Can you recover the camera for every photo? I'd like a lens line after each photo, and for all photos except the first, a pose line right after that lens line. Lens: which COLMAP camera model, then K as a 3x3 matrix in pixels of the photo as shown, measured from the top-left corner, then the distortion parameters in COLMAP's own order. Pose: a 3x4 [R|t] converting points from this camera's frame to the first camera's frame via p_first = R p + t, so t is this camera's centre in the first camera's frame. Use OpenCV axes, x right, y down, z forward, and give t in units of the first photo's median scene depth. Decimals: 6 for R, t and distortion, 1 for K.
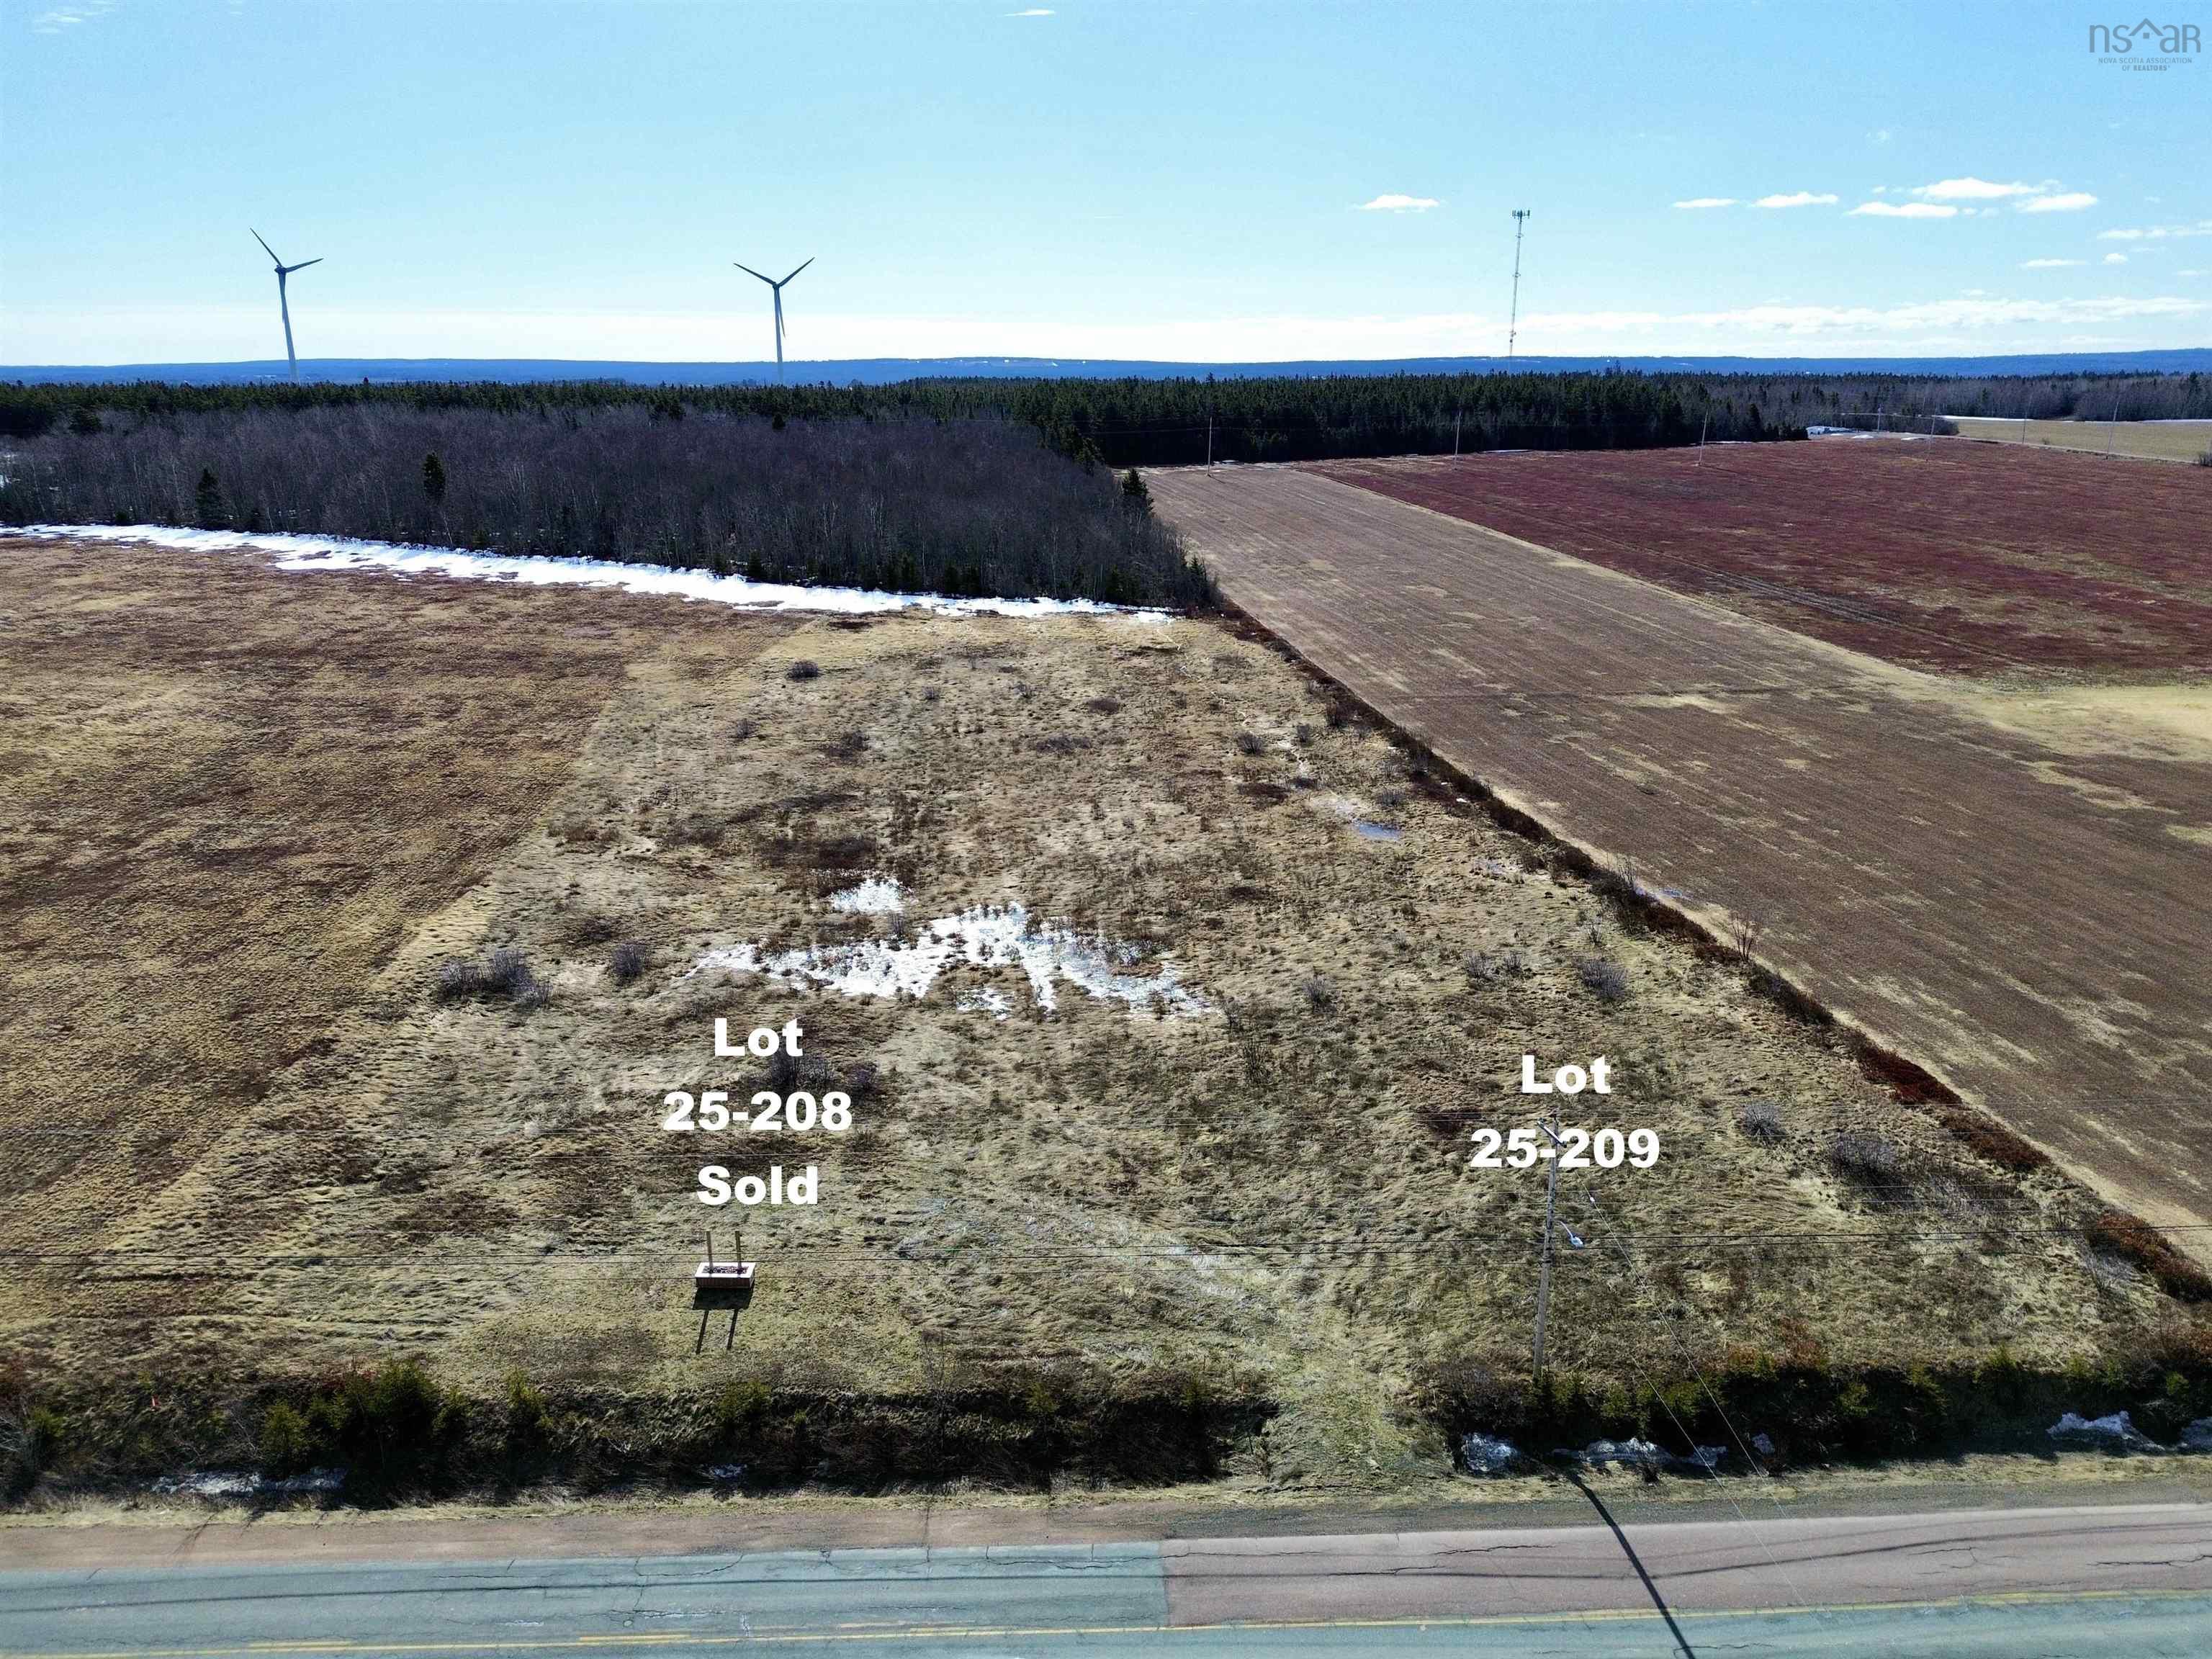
lens RADIAL K [[1575.5, 0, 1106.0], [0, 1575.5, 829.5], [0, 0, 1]] dist [0.090483, -0.091312]
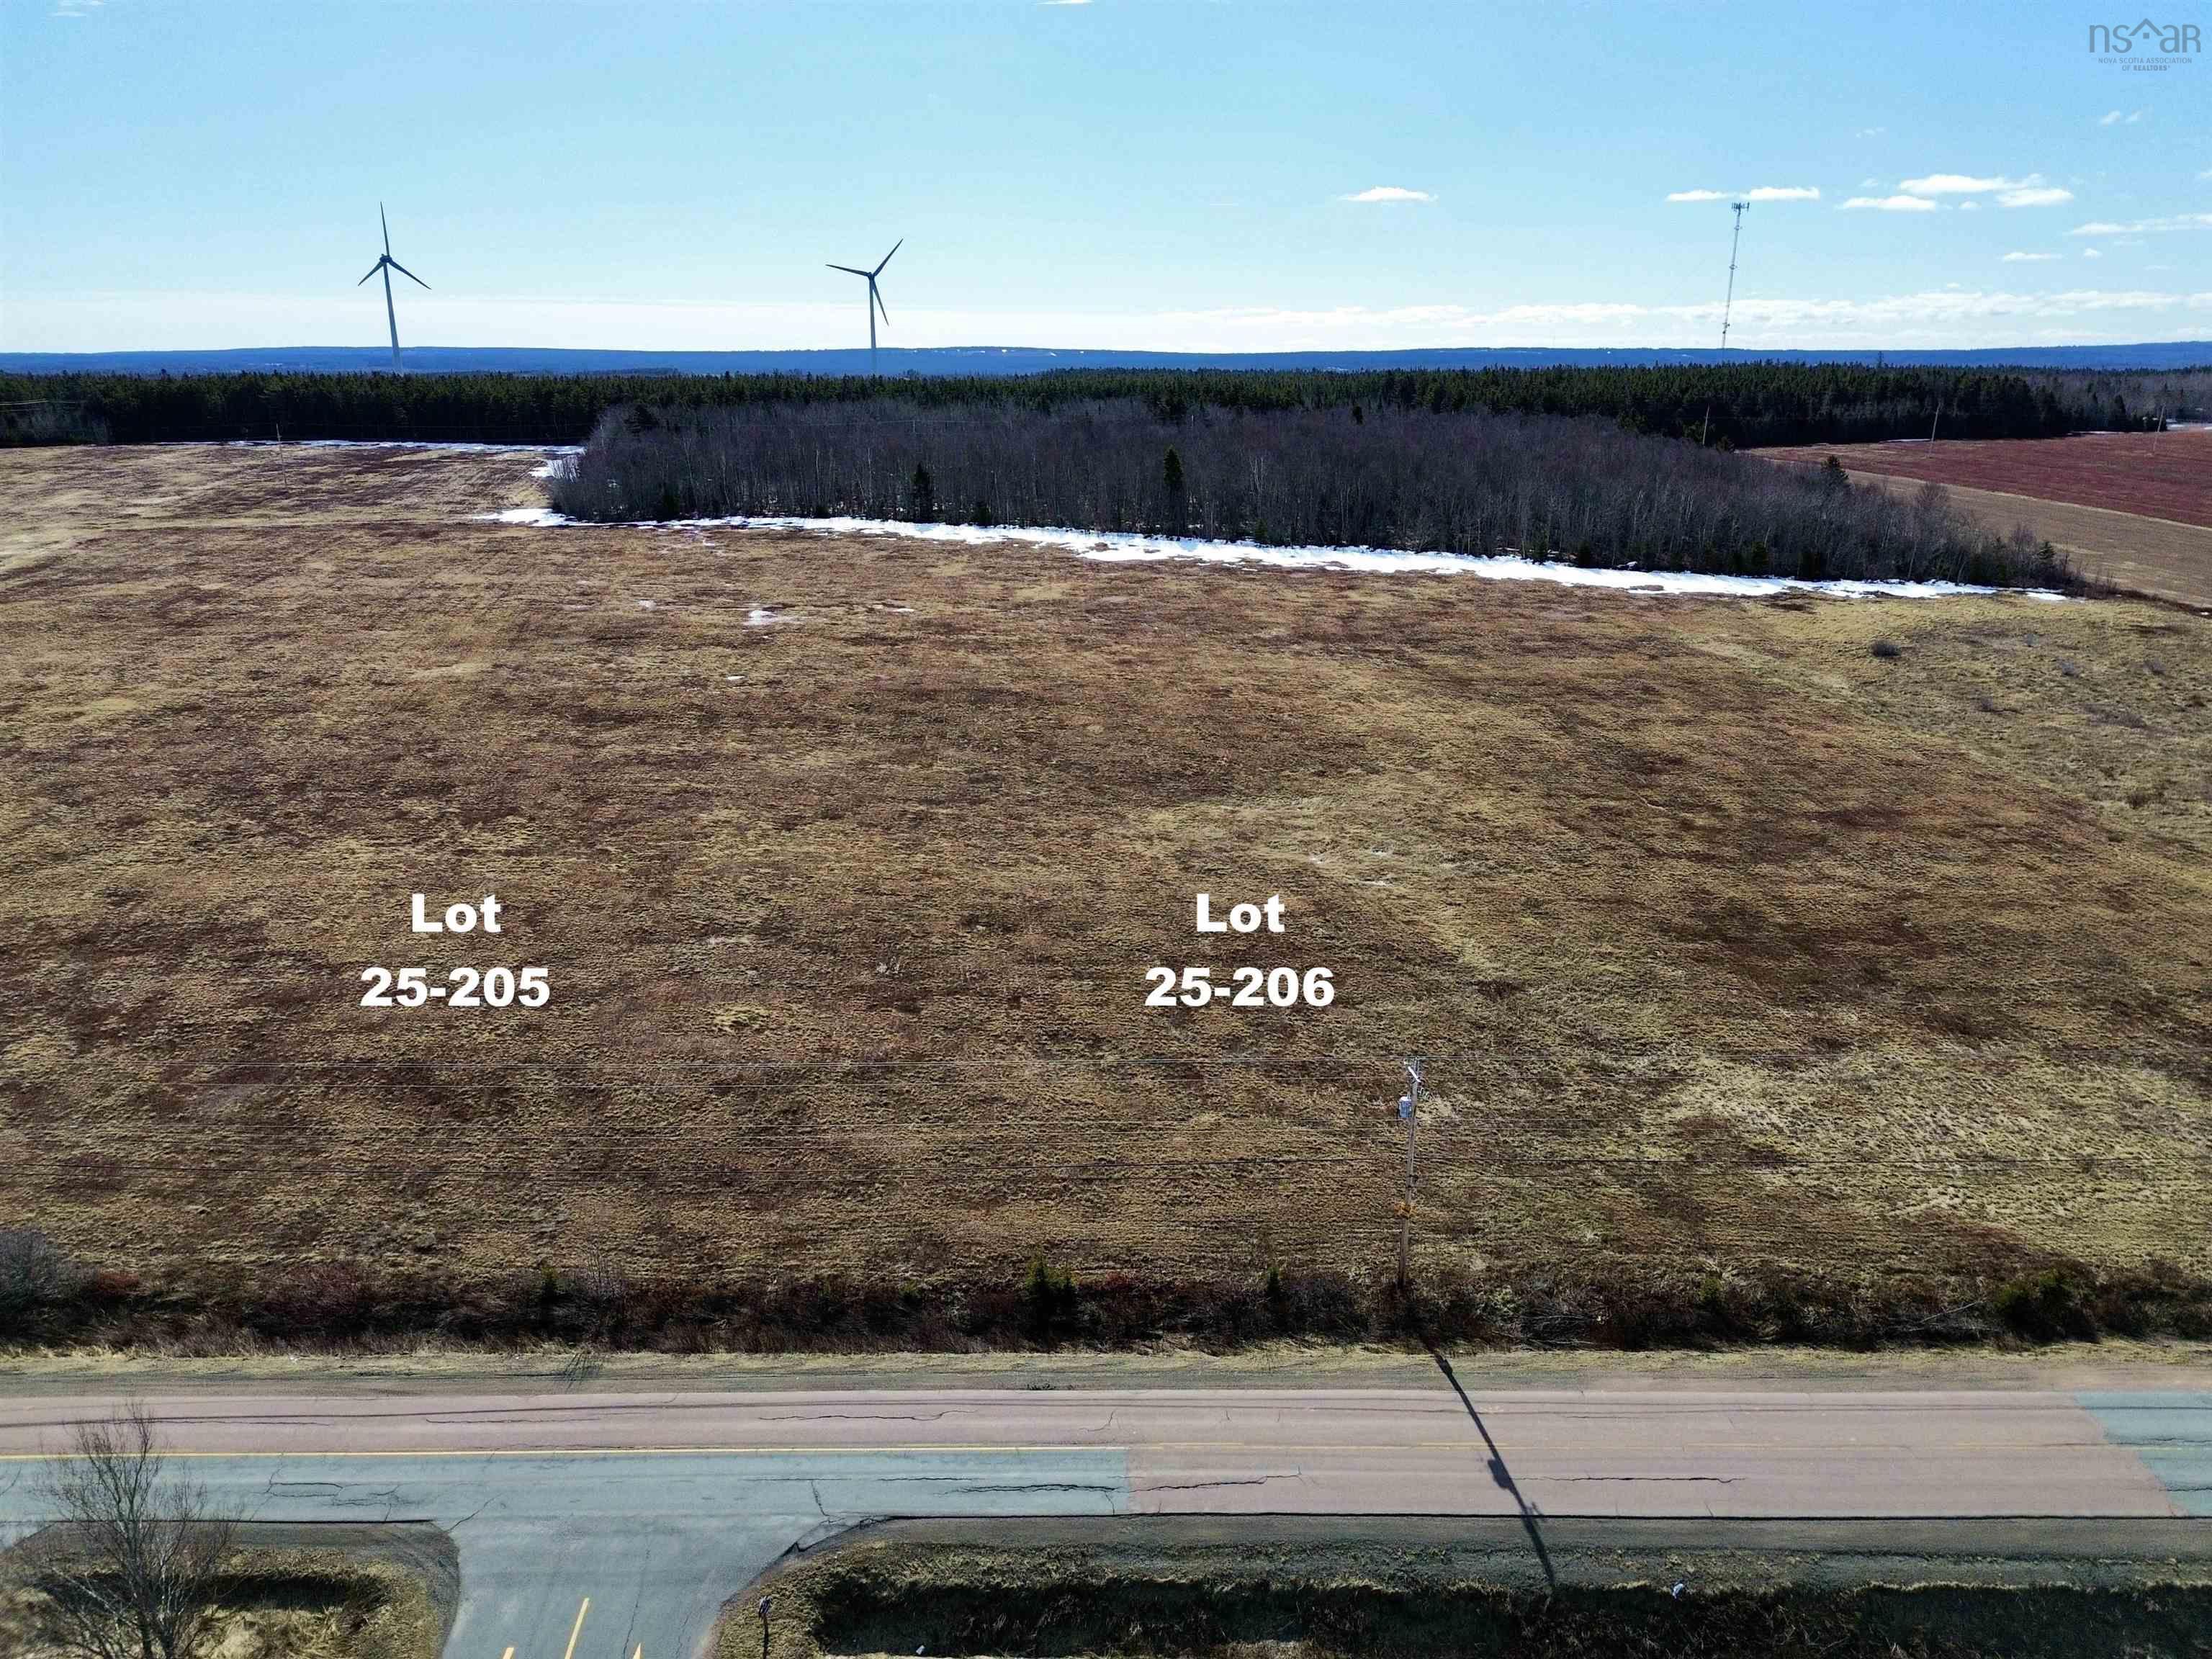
lens RADIAL K [[1575.5, 0, 1106.0], [0, 1575.5, 829.5], [0, 0, 1]] dist [0.090483, -0.091312]
pose [[0.999843, -0.002095, 0.017621, -0.502024], [0.001991, 0.999981, 0.005907, 0.008004], [-0.017633, -0.005871, 0.999827, -0.036171]]
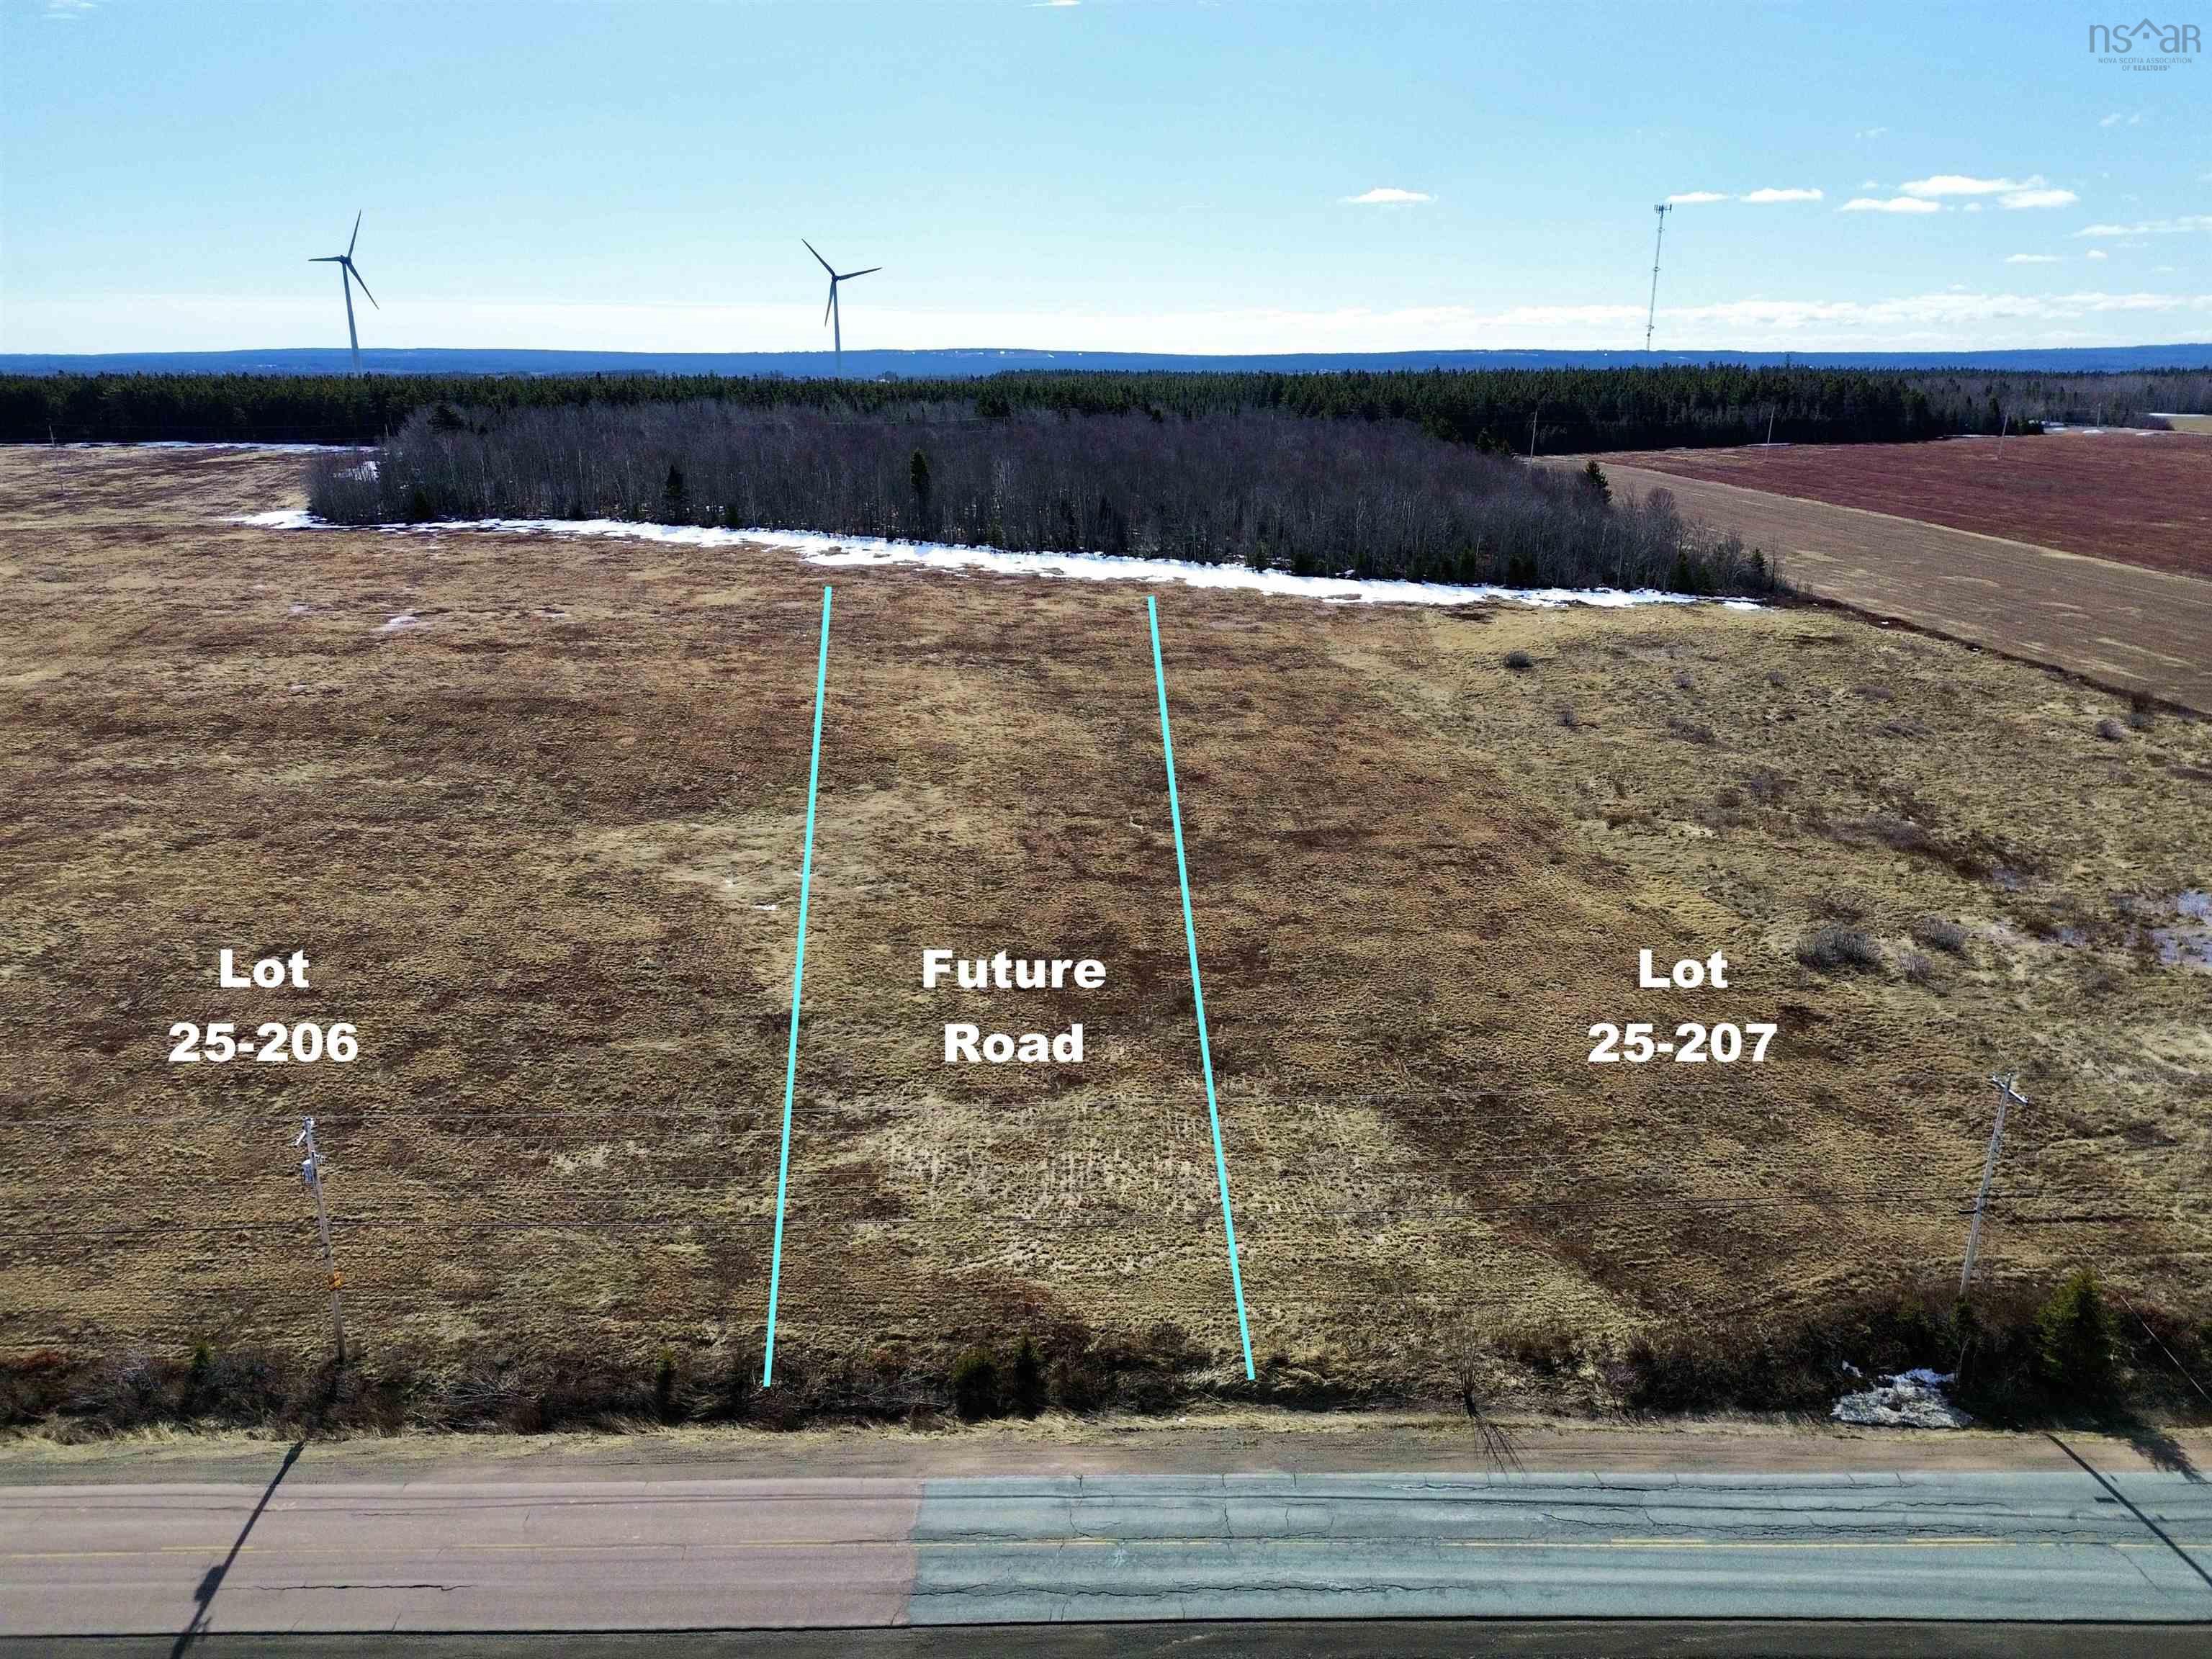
lens RADIAL K [[1575.5, 0, 1106.0], [0, 1575.5, 829.5], [0, 0, 1]] dist [0.090483, -0.091312]
pose [[0.999909, -0.000603, 0.013441, -0.326954], [0.000537, 0.999988, 0.004858, 0.002669], [-0.013444, -0.004850, 0.999898, -0.019462]]
